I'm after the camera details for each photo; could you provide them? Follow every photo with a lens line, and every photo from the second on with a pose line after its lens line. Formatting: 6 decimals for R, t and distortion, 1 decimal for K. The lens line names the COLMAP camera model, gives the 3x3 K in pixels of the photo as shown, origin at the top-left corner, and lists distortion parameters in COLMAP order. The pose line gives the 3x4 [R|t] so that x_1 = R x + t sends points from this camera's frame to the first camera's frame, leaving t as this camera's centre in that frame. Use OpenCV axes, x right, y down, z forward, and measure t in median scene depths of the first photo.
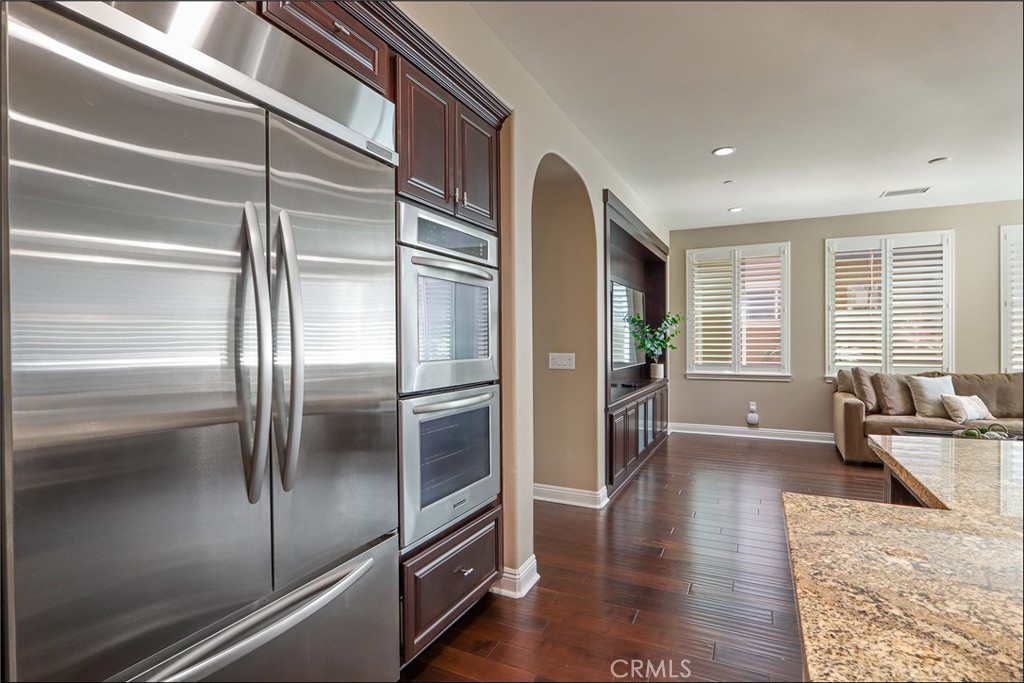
lens RADIAL K [[497.6, 0, 513.5], [0, 497.6, 341.1], [0, 0, 1]] dist [-0.018176, 0.002985]
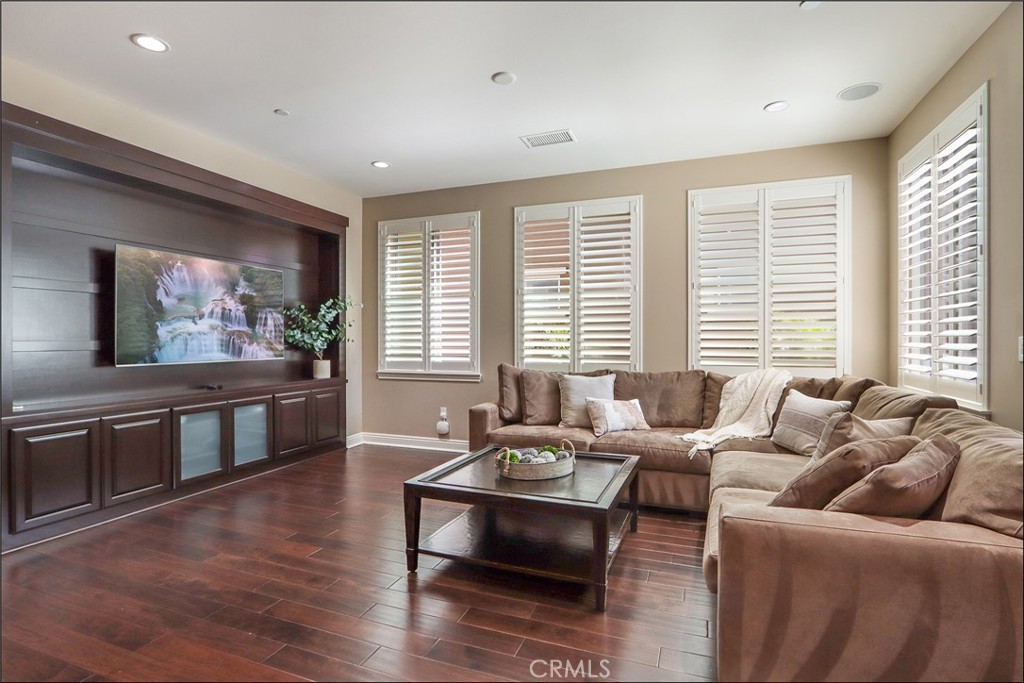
lens RADIAL K [[497.6, 0, 510.4], [0, 497.6, 340.0], [0, 0, 1]] dist [-0.018176, 0.002985]
pose [[0.994925, 0.004032, 0.100535, 0.619212], [-0.003636, 0.999985, -0.004124, 0.018600], [-0.100550, 0.003738, 0.994925, 0.210178]]
